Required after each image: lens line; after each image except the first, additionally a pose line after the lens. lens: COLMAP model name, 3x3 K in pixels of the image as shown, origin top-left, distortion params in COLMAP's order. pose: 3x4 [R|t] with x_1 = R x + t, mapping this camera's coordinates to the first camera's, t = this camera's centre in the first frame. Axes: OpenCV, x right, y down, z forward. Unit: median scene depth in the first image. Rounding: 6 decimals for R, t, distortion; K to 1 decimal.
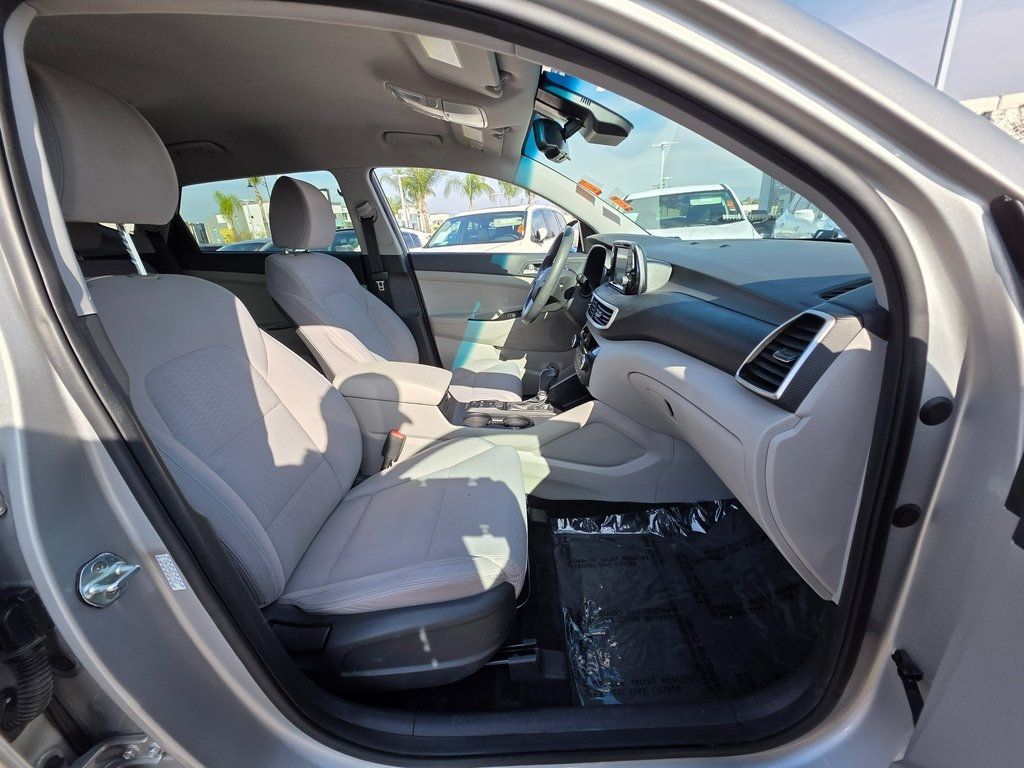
lens RADIAL K [[402.3, 0, 516.5], [0, 402.3, 384.4], [0, 0, 1]] dist [0.000857, -0.000575]
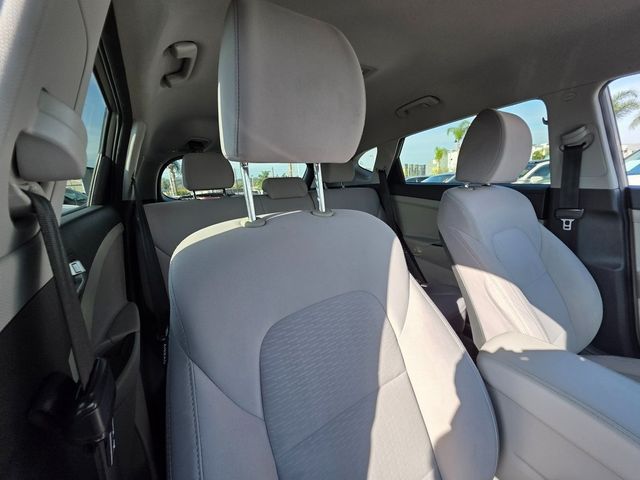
lens RADIAL K [[251.4, 0, 321.2], [0, 251.4, 241.5], [0, 0, 1]] dist [0.000857, -0.000575]
pose [[0.536512, 0.200129, -0.819819, -0.220316], [-0.261552, 0.963070, 0.063932, -0.138553], [0.802337, 0.180125, 0.569043, 0.372672]]
